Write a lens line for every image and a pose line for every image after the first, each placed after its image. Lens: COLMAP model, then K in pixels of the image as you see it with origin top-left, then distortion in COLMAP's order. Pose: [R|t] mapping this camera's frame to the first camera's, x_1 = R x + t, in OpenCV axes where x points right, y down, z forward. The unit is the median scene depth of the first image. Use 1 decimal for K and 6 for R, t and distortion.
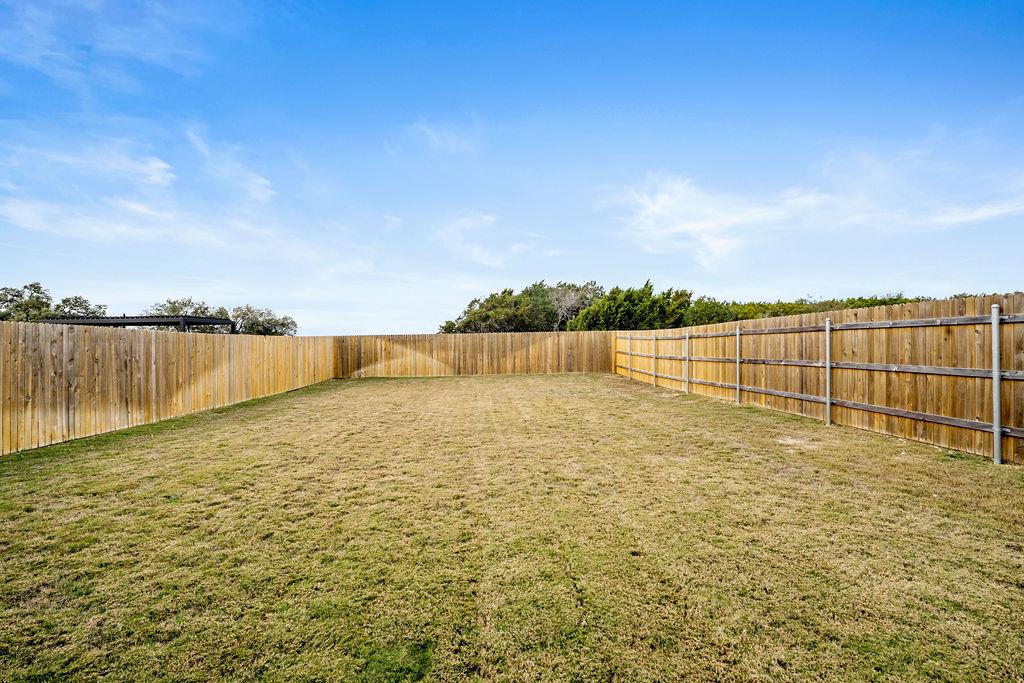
lens RADIAL K [[409.0, 0, 510.1], [0, 409.0, 336.8], [0, 0, 1]] dist [-0.000847, -0.000275]
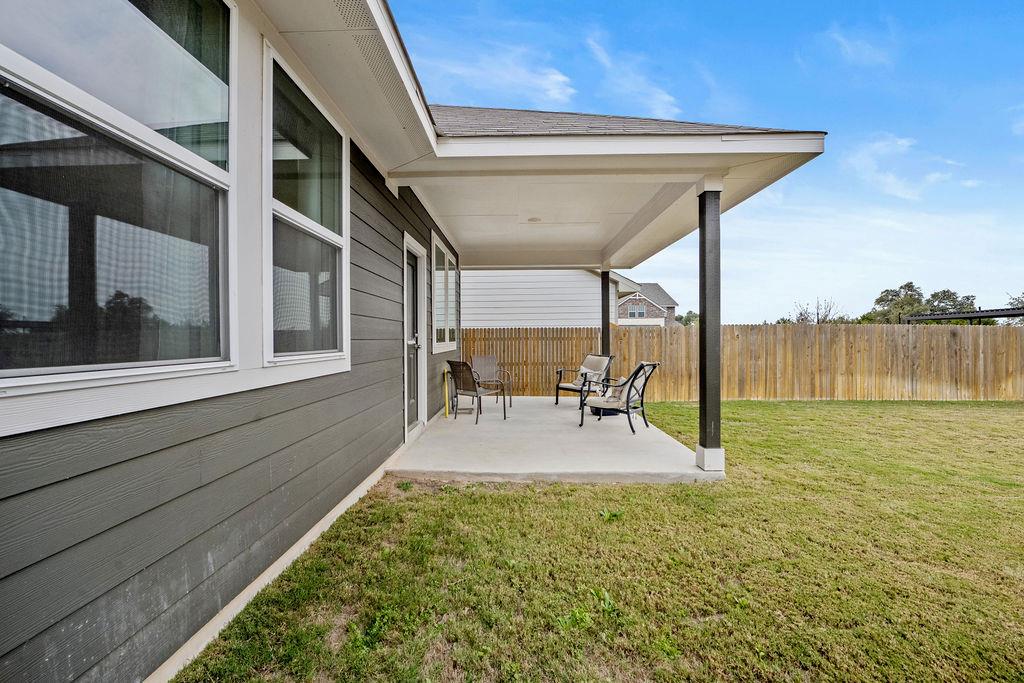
lens RADIAL K [[409.0, 0, 510.1], [0, 409.0, 336.8], [0, 0, 1]] dist [-0.000847, -0.000275]
pose [[-0.070174, 0.001558, -0.997534, 0.423040], [0.021412, 0.999771, 0.000055, -0.011890], [0.997305, -0.021355, -0.070191, -0.300341]]
